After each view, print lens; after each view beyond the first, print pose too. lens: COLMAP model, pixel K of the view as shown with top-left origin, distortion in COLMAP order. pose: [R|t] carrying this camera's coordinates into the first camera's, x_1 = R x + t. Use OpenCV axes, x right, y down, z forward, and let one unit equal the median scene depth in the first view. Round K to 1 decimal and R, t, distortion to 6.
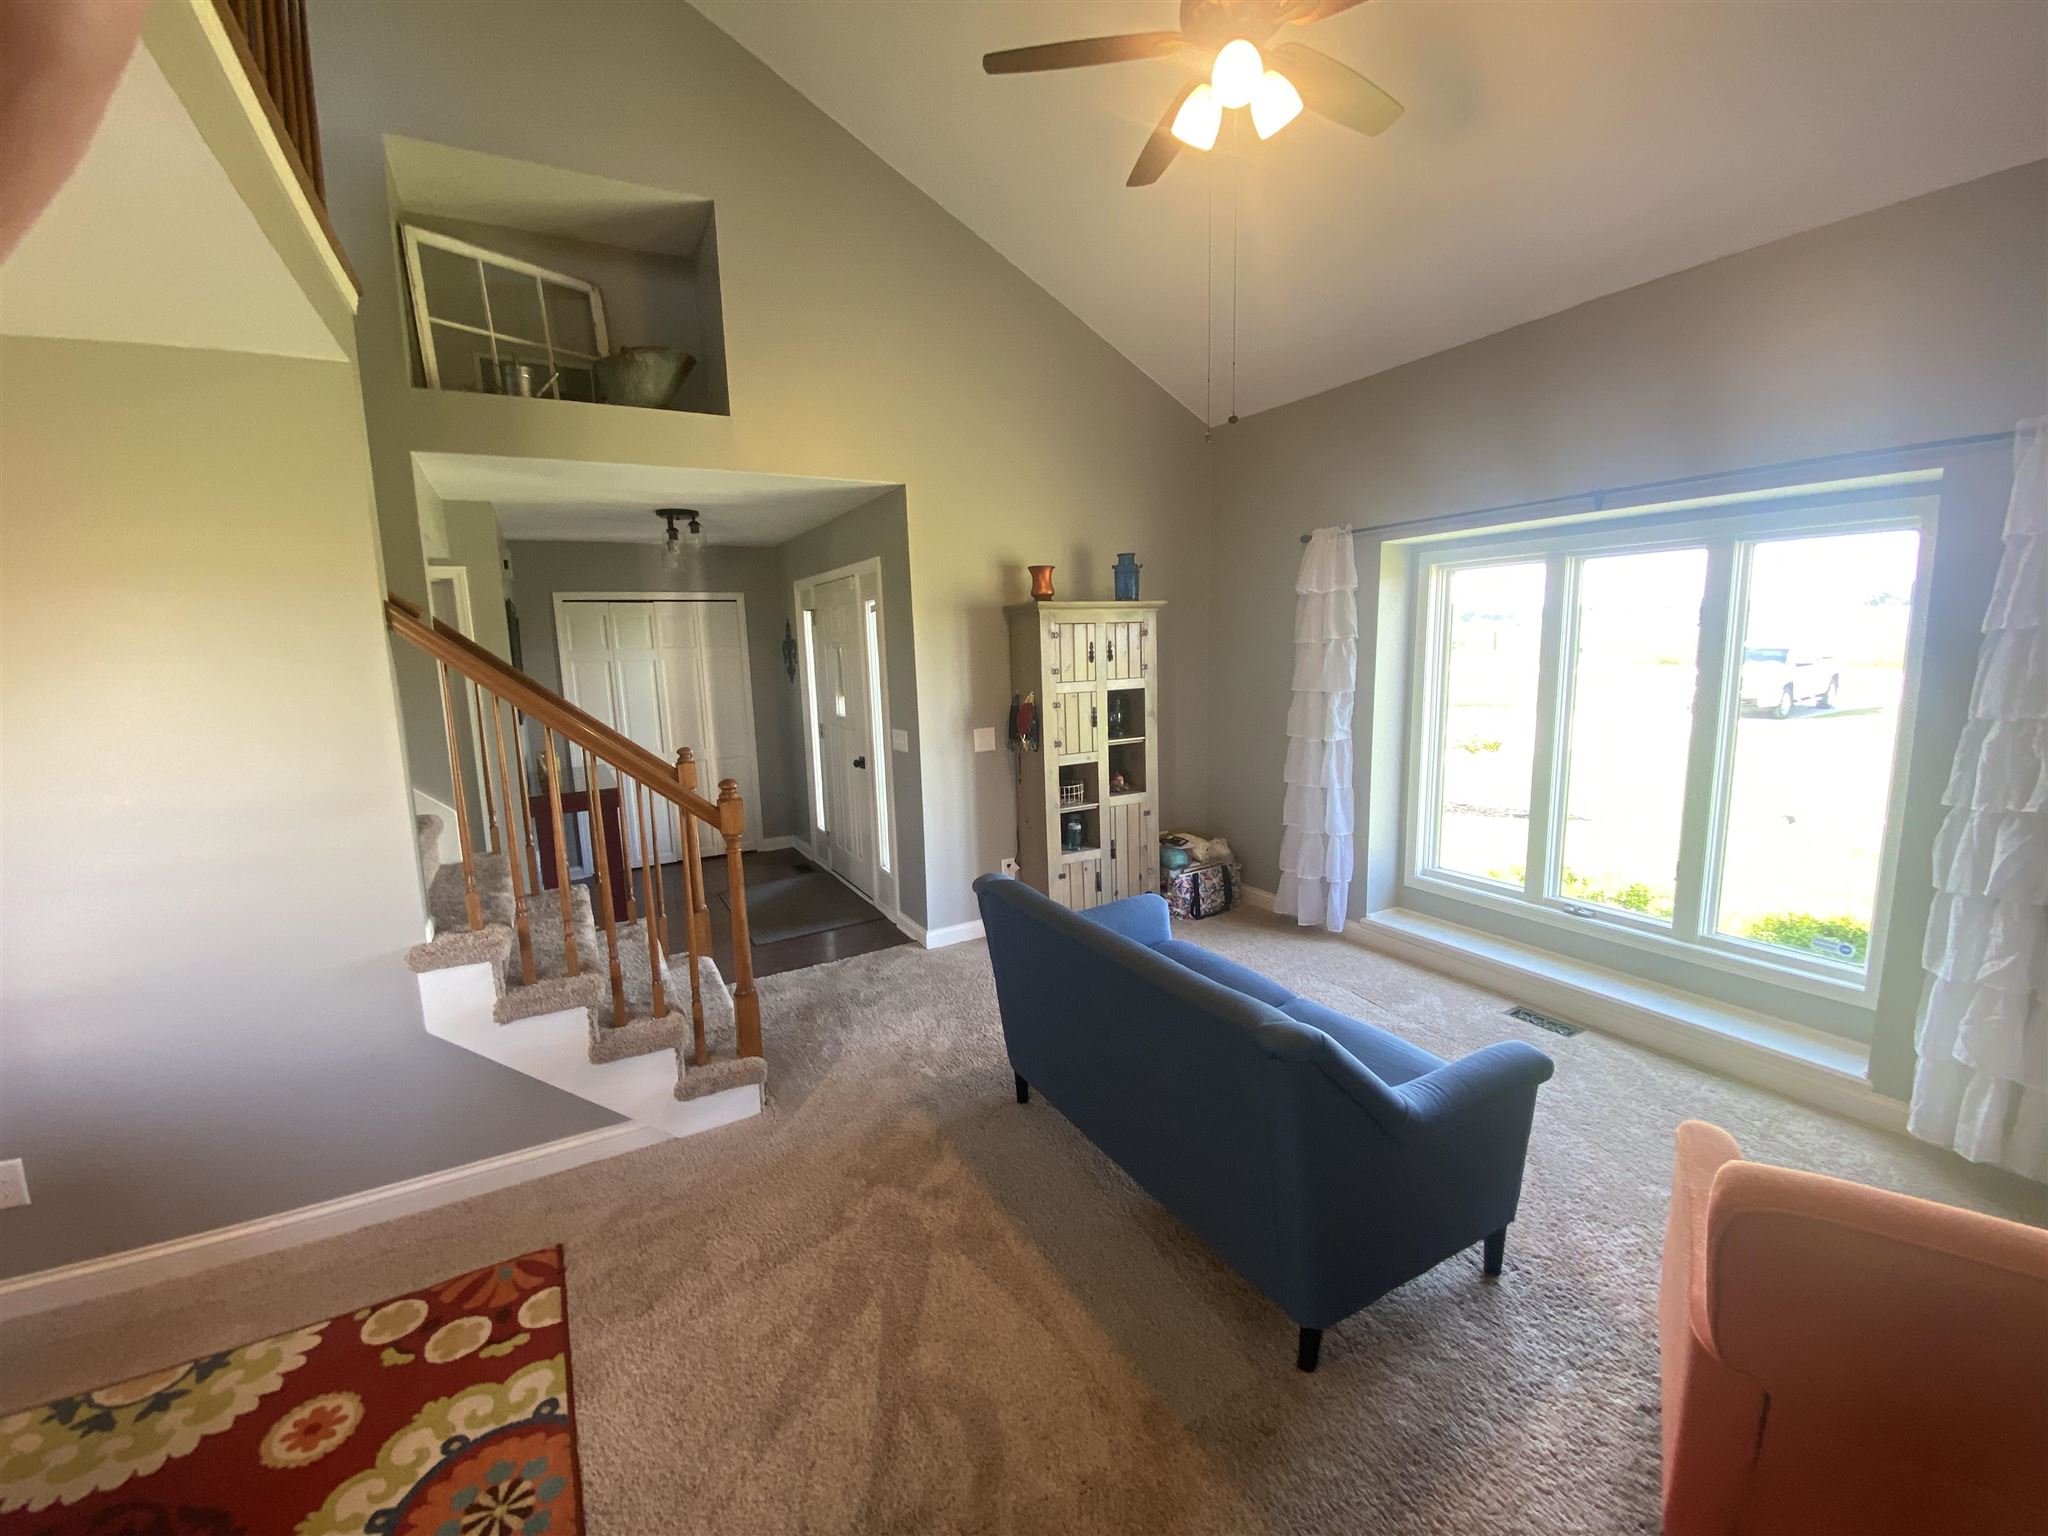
lens RADIAL K [[843.7, 0, 1038.1], [0, 843.7, 768.6], [0, 0, 1]] dist [0.001707, -0.006854]
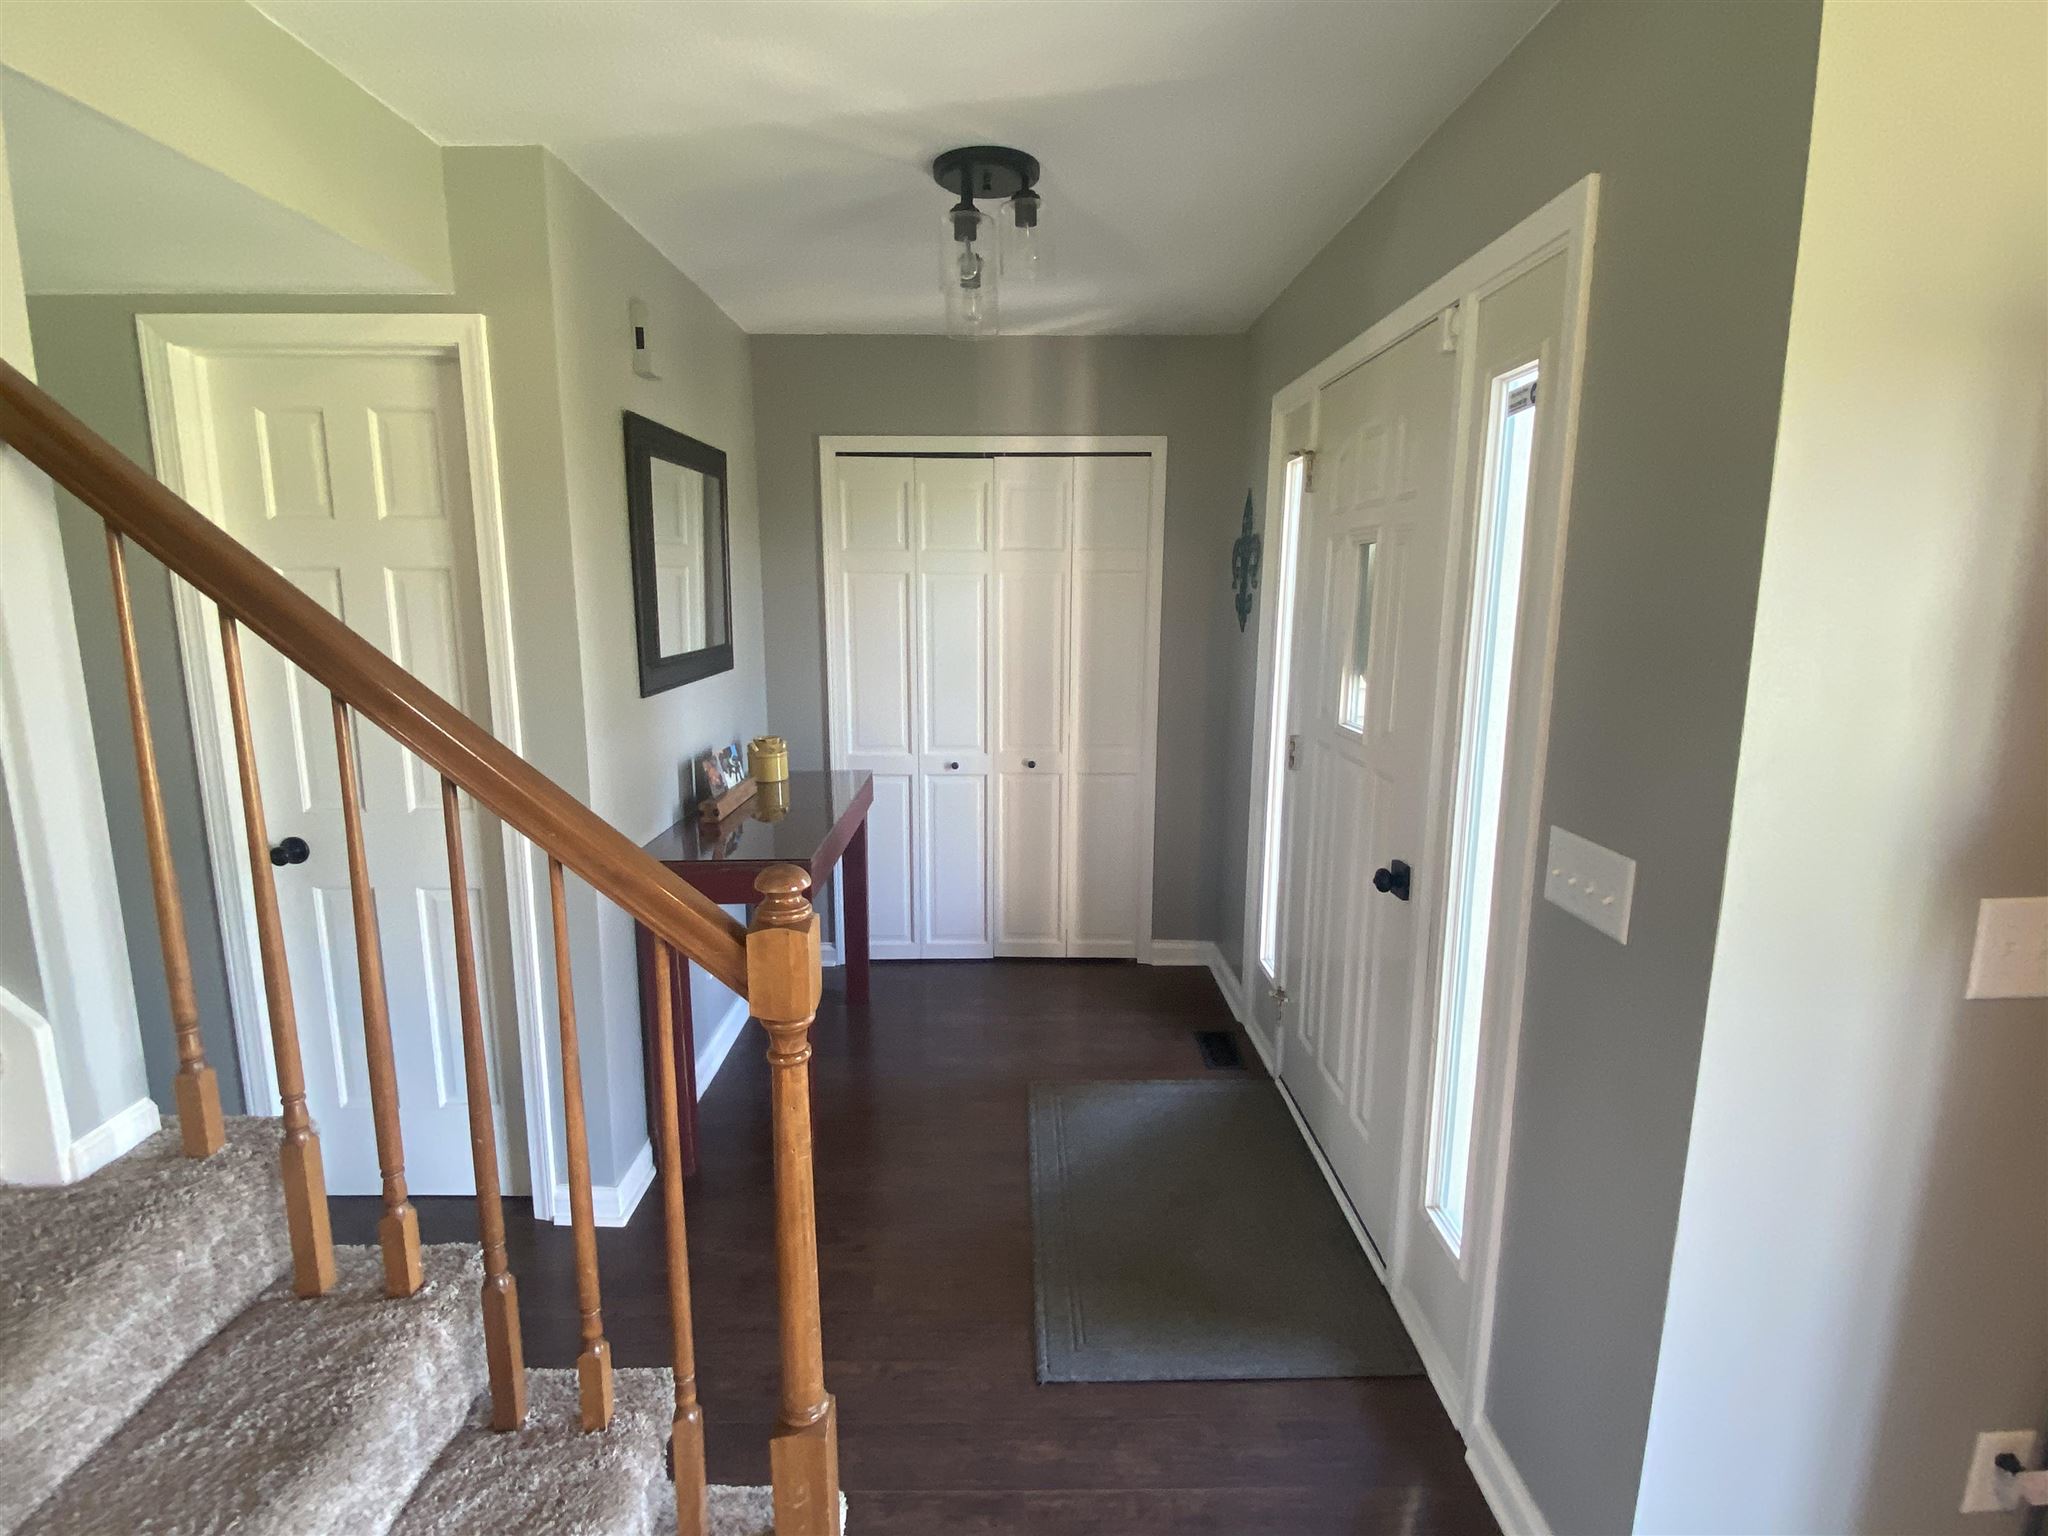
lens RADIAL K [[1020.9, 0, 1019.9], [0, 1020.9, 783.9], [0, 0, 1]] dist [0.032014, -0.000126]
pose [[0.867717, 0.124427, -0.481232, -0.130529], [-0.098417, 0.992002, 0.079035, -0.056565], [0.487217, -0.021219, 0.873023, 0.496905]]
